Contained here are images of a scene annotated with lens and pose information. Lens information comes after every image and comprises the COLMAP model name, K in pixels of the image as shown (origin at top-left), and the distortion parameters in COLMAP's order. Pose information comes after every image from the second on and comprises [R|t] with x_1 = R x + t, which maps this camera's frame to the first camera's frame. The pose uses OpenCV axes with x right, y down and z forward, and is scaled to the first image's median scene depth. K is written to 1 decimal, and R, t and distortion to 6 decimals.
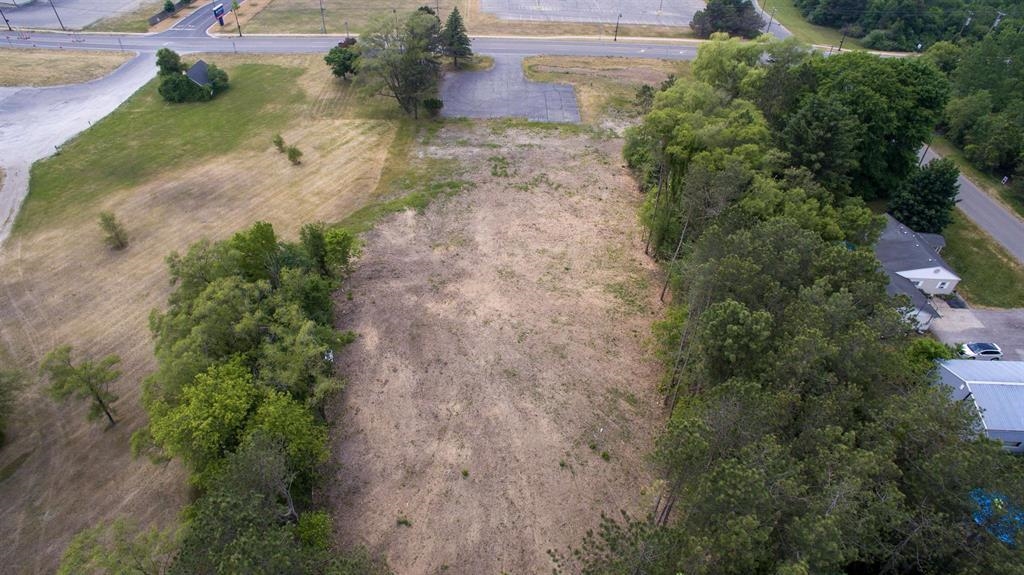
lens RADIAL K [[597.8, 0, 511.3], [0, 597.8, 285.7], [0, 0, 1]] dist [-0.123430, 0.088412]
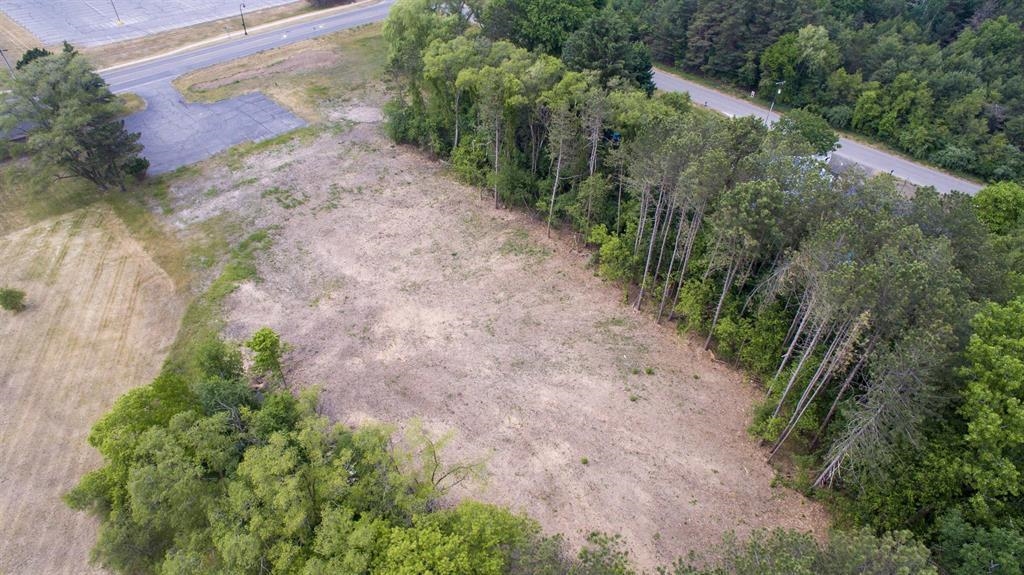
lens RADIAL K [[597.8, 0, 510.2], [0, 597.8, 285.6], [0, 0, 1]] dist [-0.123430, 0.088412]
pose [[0.706728, -0.474352, 0.524906, -0.328002], [0.449256, 0.874042, 0.184989, -0.107302], [-0.546539, 0.105080, 0.830815, 0.130111]]
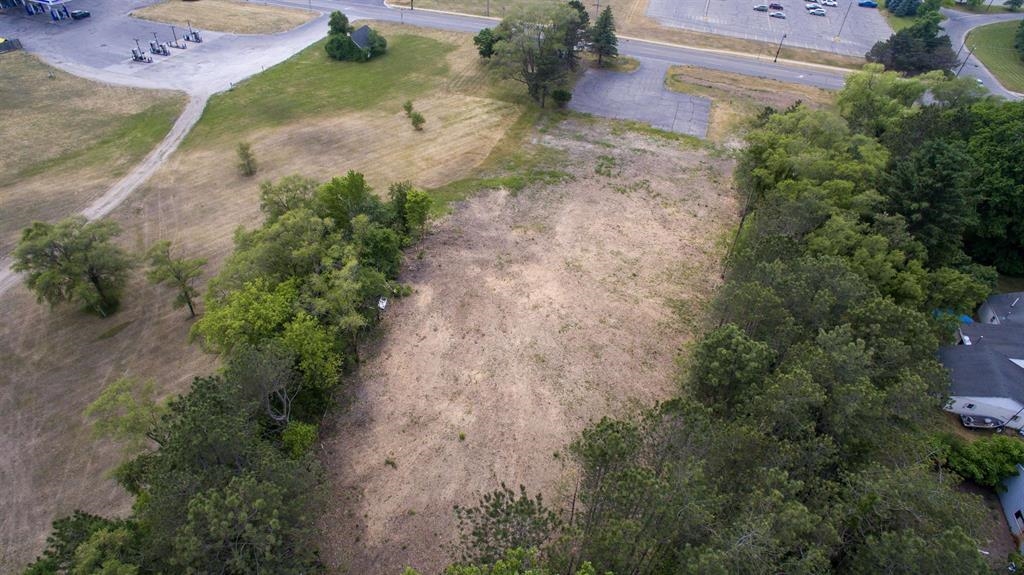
lens RADIAL K [[597.8, 0, 511.2], [0, 597.8, 286.6], [0, 0, 1]] dist [-0.123430, 0.088412]
pose [[0.949560, 0.215192, -0.228097, 0.111780], [-0.215154, 0.976251, 0.025340, 0.008287], [0.228133, 0.025014, 0.973309, -0.003421]]
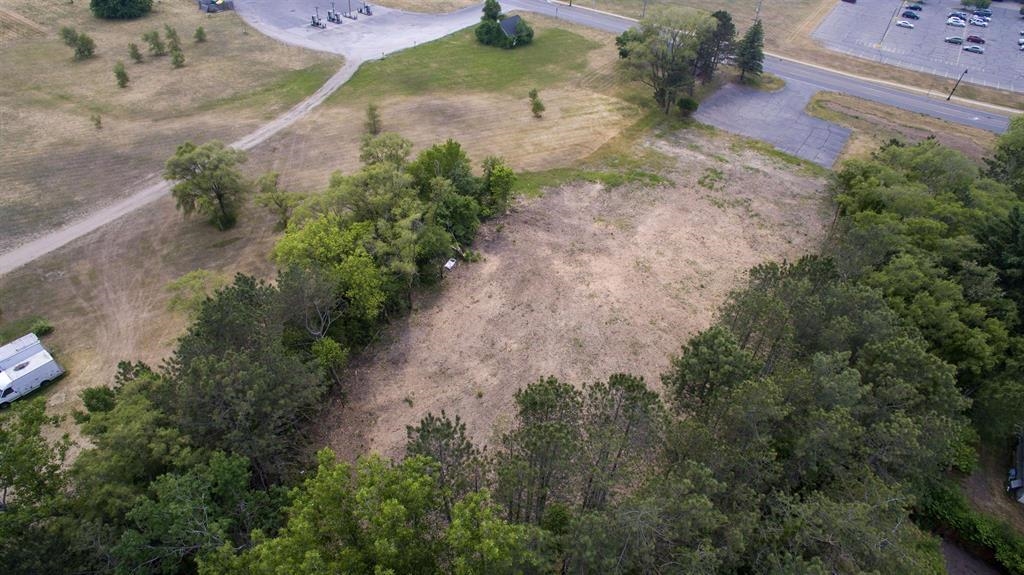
lens RADIAL K [[597.8, 0, 510.8], [0, 597.8, 287.4], [0, 0, 1]] dist [-0.123430, 0.088412]
pose [[0.812843, 0.389141, -0.433423, 0.224064], [-0.390418, 0.916189, 0.090392, 0.006976], [0.432273, 0.095741, 0.896646, 0.005527]]
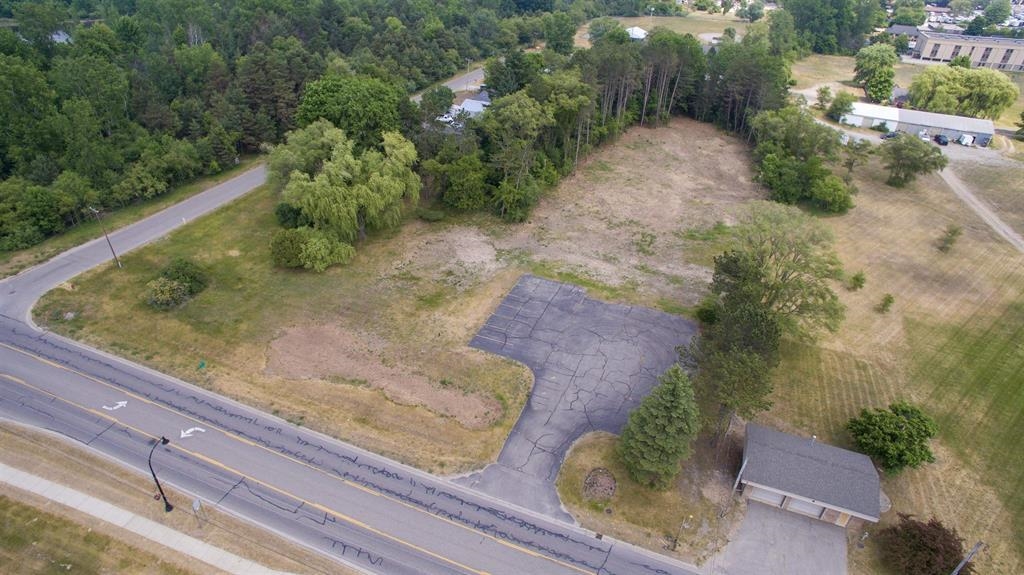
lens RADIAL K [[597.8, 0, 510.3], [0, 597.8, 286.1], [0, 0, 1]] dist [-0.123430, 0.088412]
pose [[-0.921383, -0.264552, 0.284719, -0.129437], [0.186650, 0.341371, 0.921210, -1.307581], [-0.340903, 0.901930, -0.265155, 1.580025]]
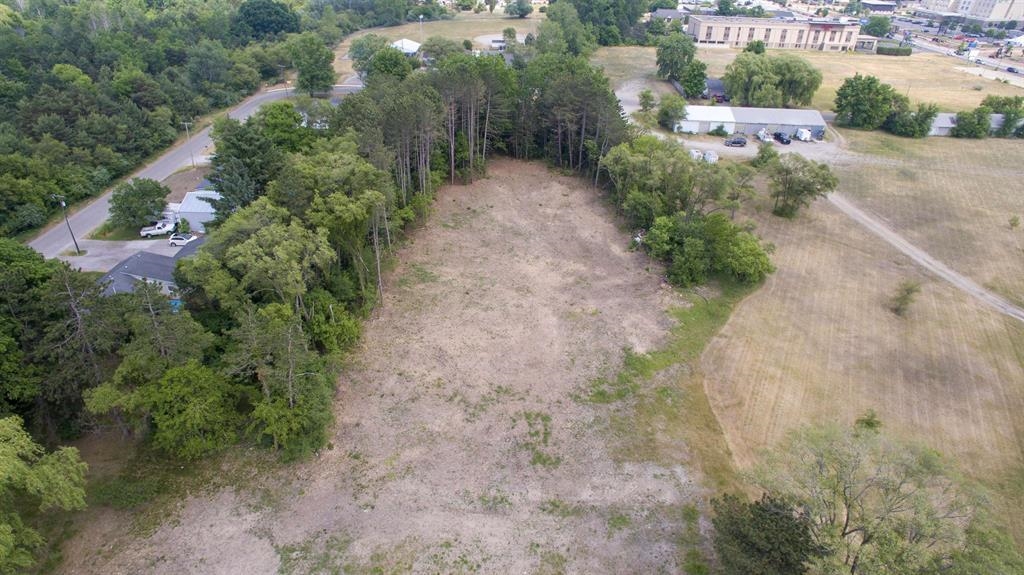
lens RADIAL K [[597.8, 0, 510.5], [0, 597.8, 285.8], [0, 0, 1]] dist [-0.123430, 0.088412]
pose [[-0.998787, -0.044855, -0.020310, 0.032809], [-0.033952, 0.328658, 0.943839, -0.915177], [-0.035661, 0.943383, -0.329782, 1.168156]]
